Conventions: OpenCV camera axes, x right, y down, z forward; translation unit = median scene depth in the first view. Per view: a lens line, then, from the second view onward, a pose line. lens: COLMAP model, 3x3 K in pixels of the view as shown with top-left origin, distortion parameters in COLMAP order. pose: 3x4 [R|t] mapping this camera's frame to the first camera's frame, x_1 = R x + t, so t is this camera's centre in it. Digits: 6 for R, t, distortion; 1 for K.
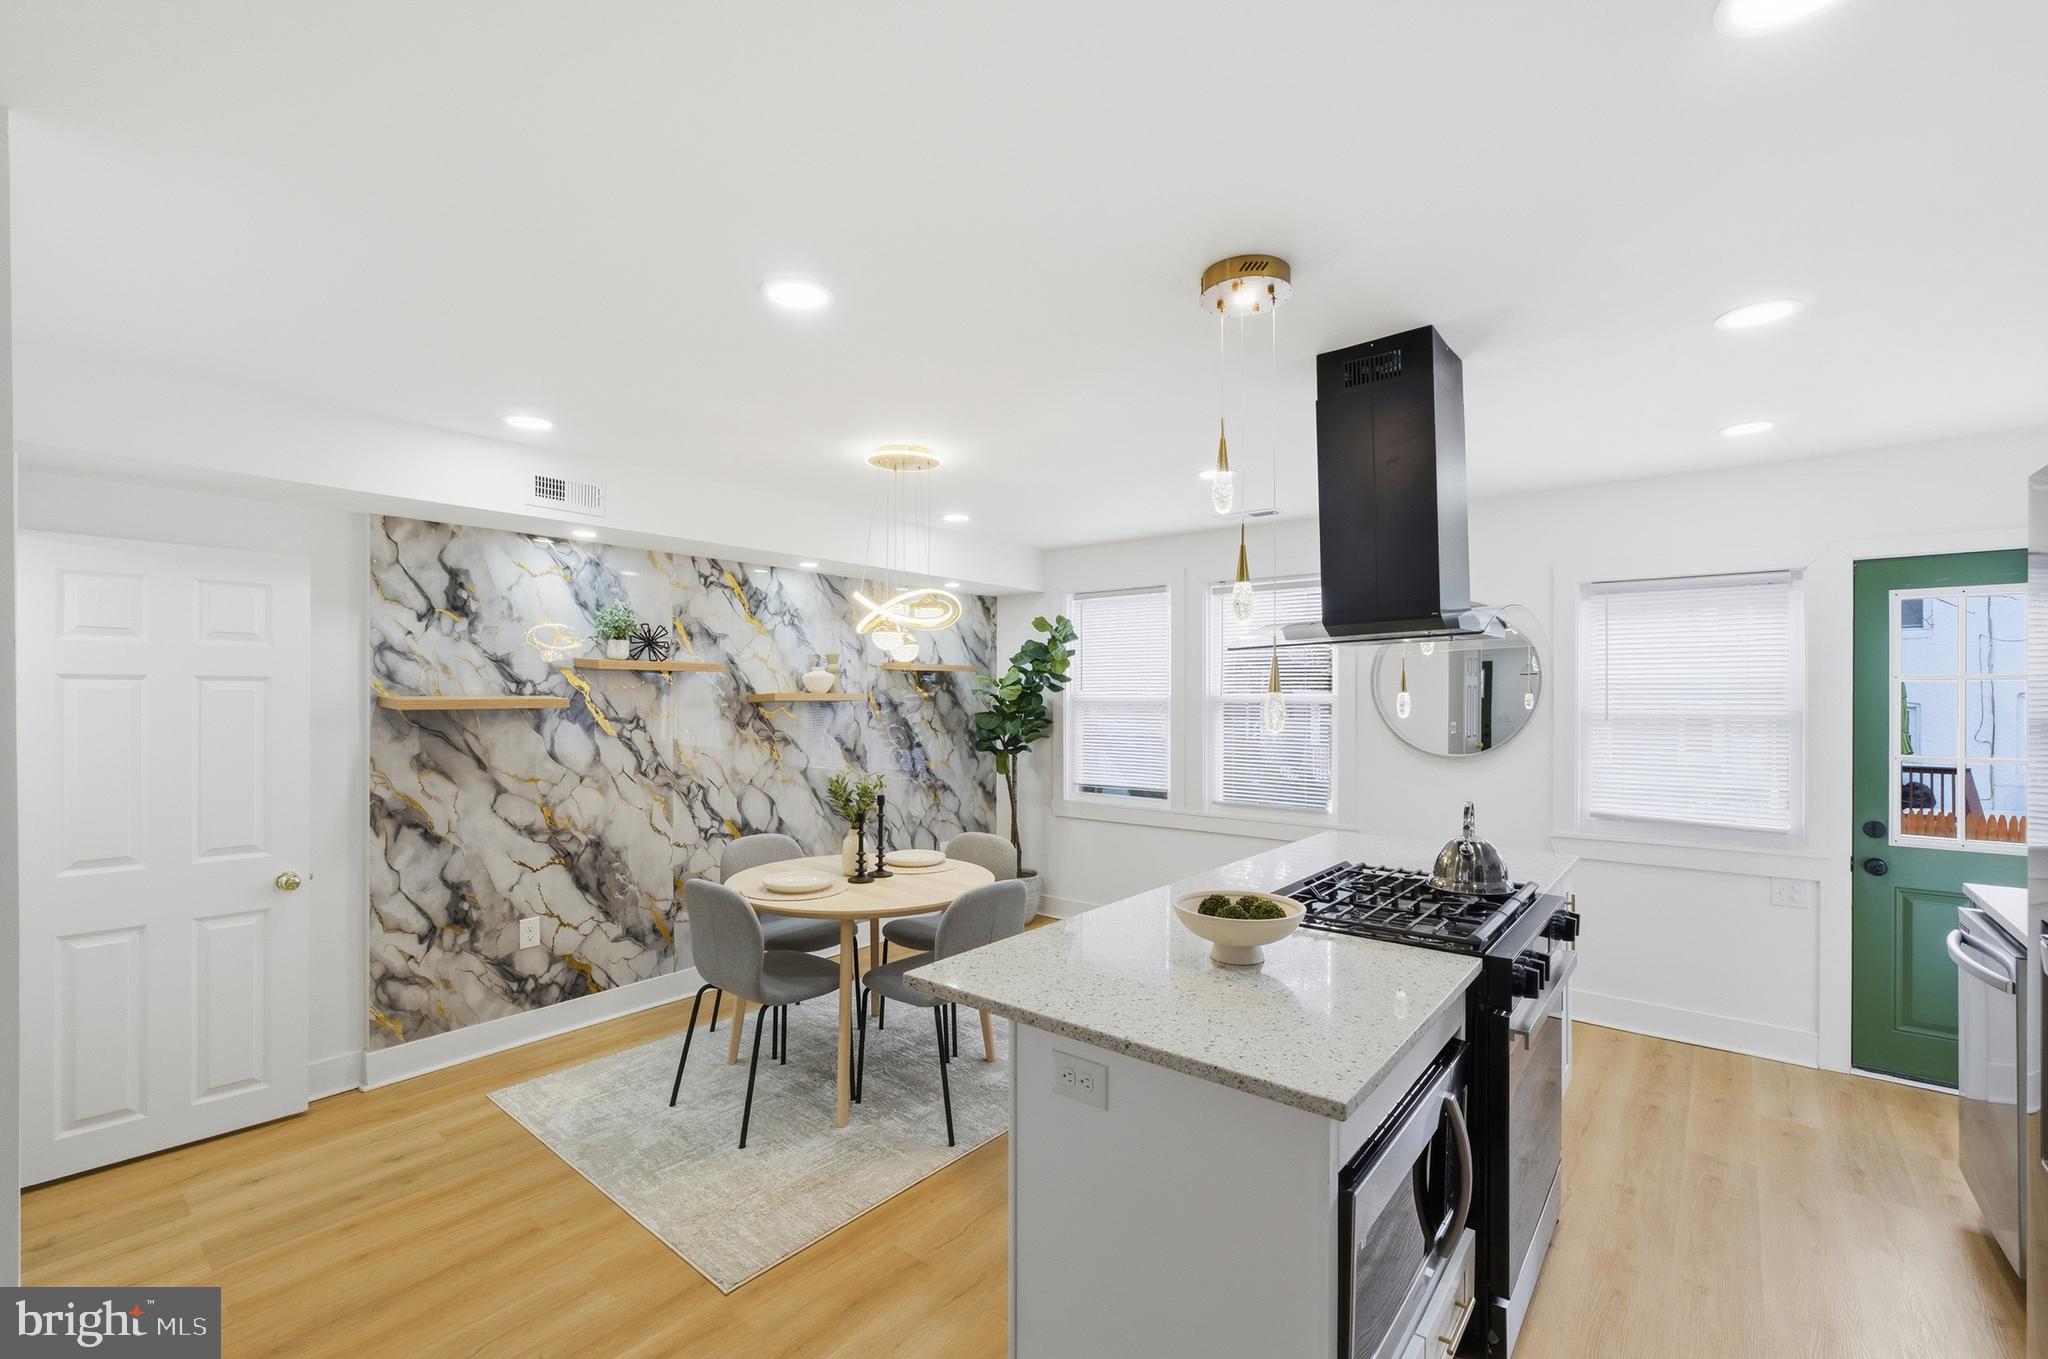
lens RADIAL K [[873.0, 0, 1023.0], [0, 873.0, 695.6], [0, 0, 1]] dist [-0.019371, 0.005844]
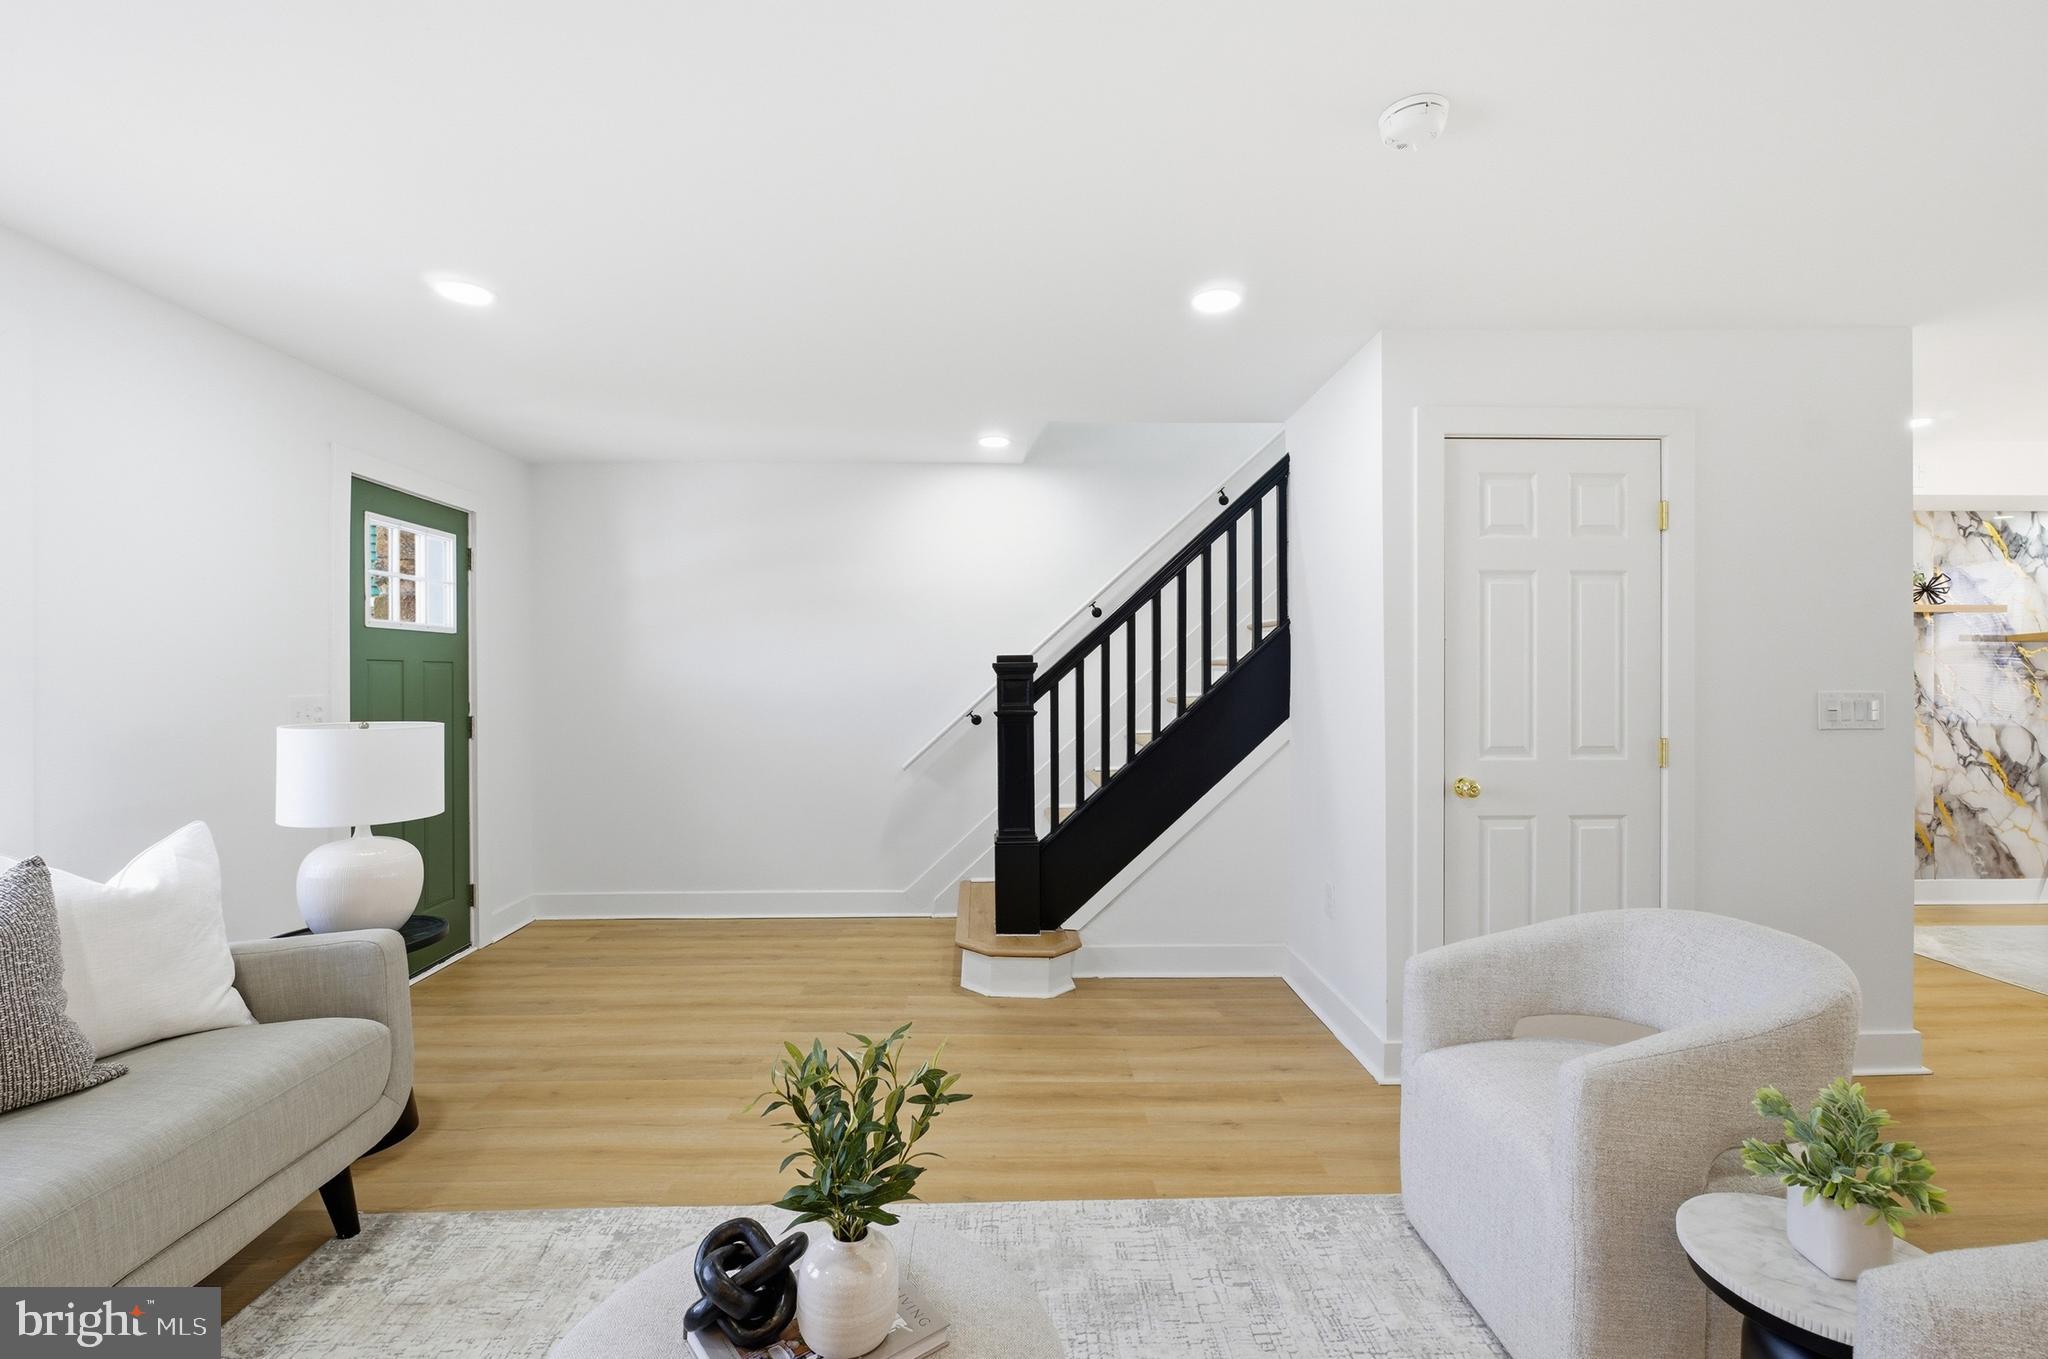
lens RADIAL K [[871.5, 0, 1021.7], [0, 871.5, 674.4], [0, 0, 1]] dist [-0.012534, 0.005471]
pose [[0.653190, -0.002607, -0.757189, -0.345124], [0.001342, 0.999996, -0.002286, 0.054928], [0.757193, 0.000477, 0.653192, -0.685248]]
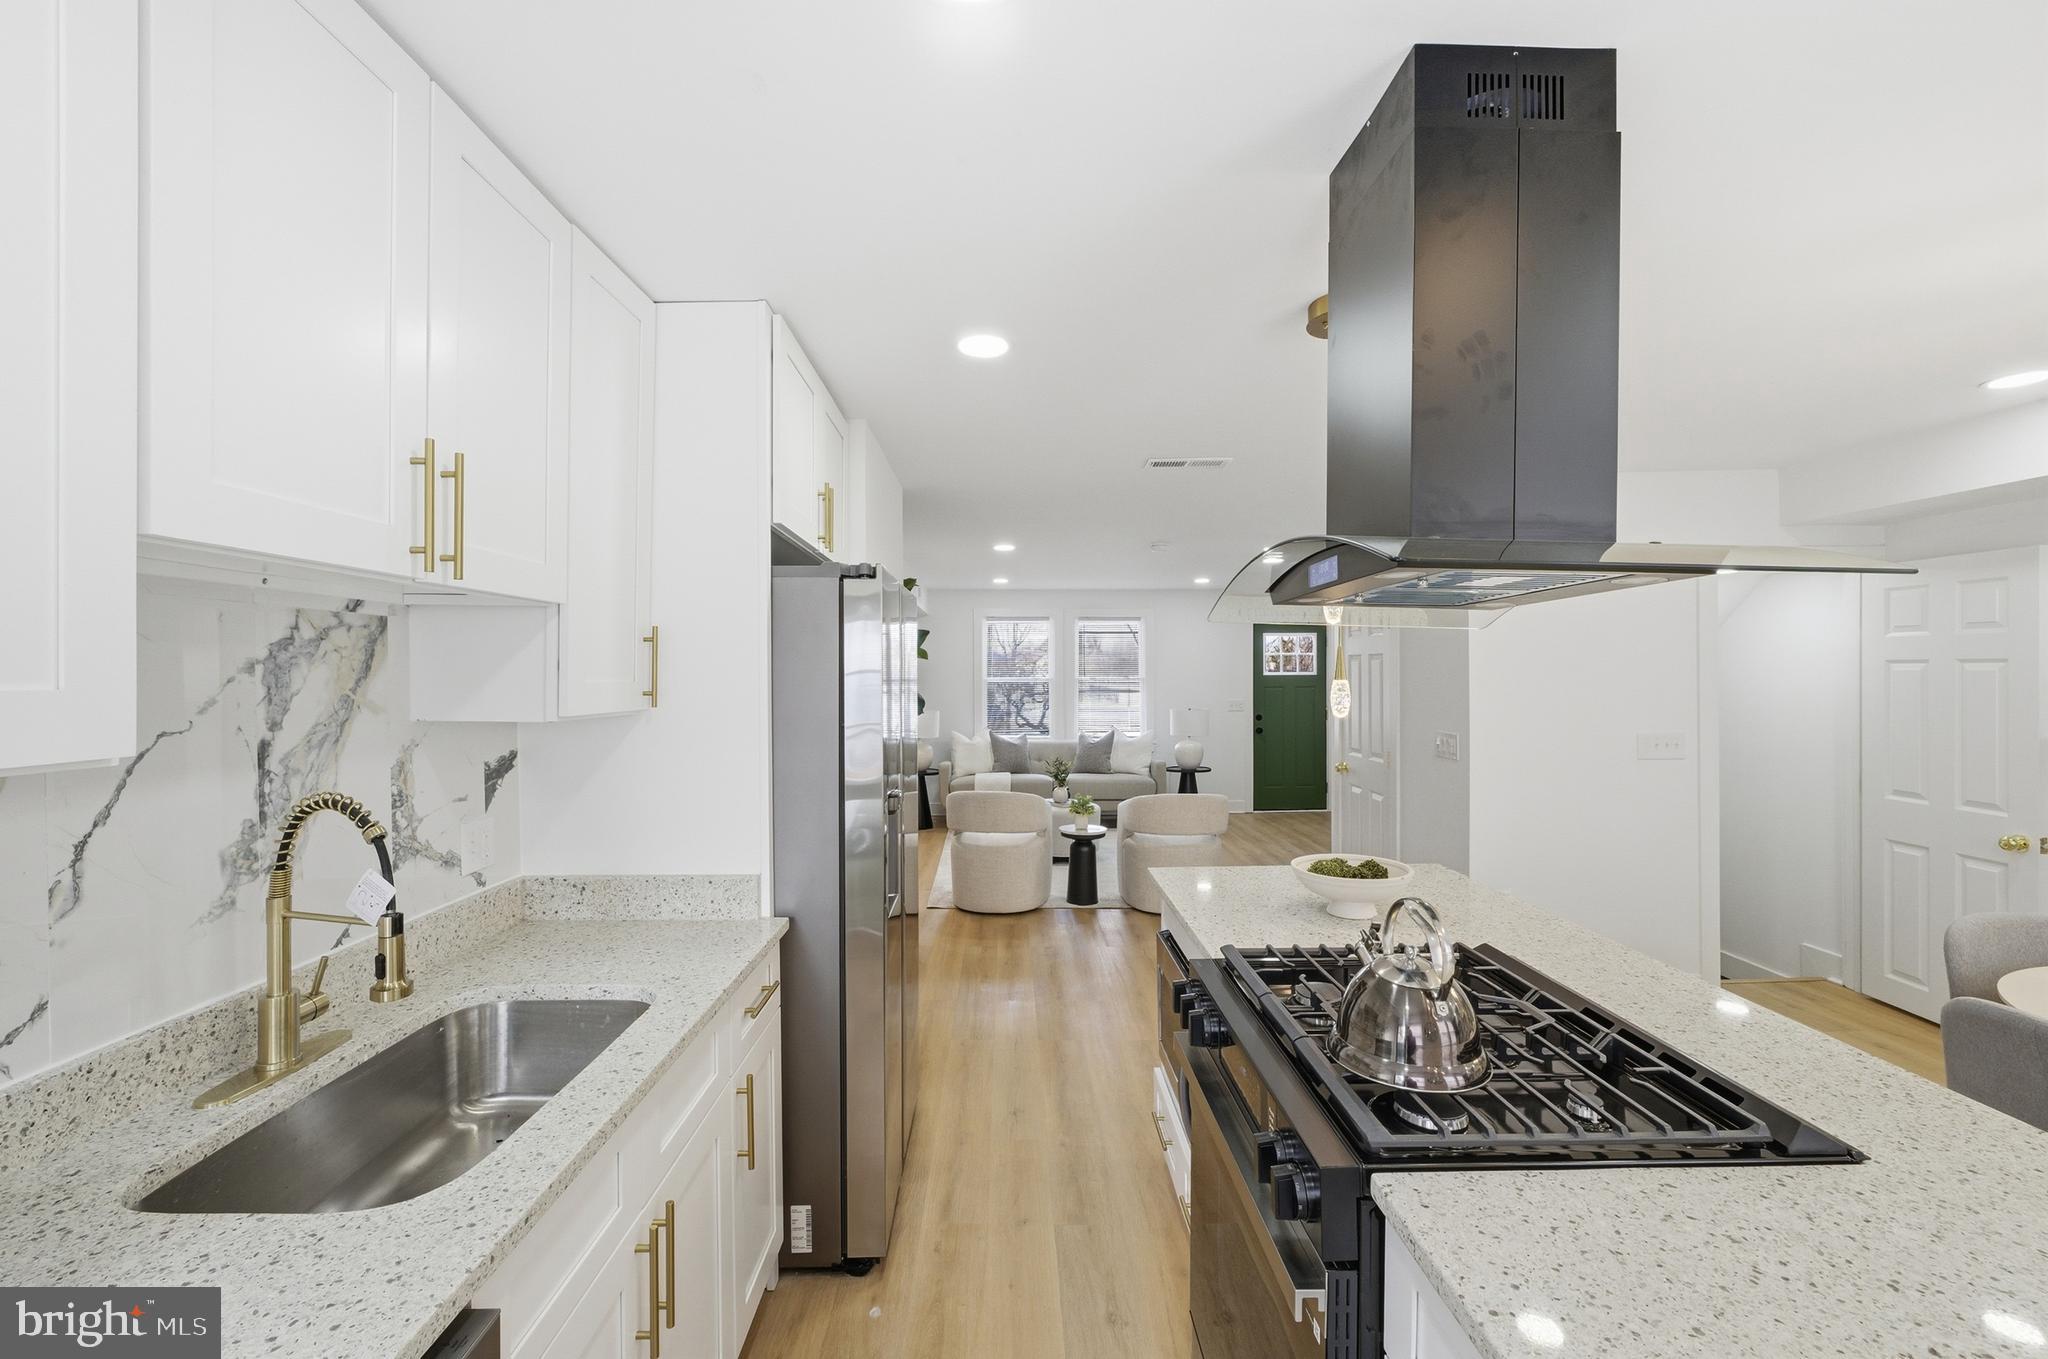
lens RADIAL K [[865.6, 0, 1021.8], [0, 865.6, 681.1], [0, 0, 1]] dist [-0.017283, 0.005582]
pose [[-0.759886, 0.006529, -0.650024, 0.620924], [0.000248, 0.999952, 0.009754, -0.002488], [0.650057, 0.007251, -0.759851, 0.757908]]
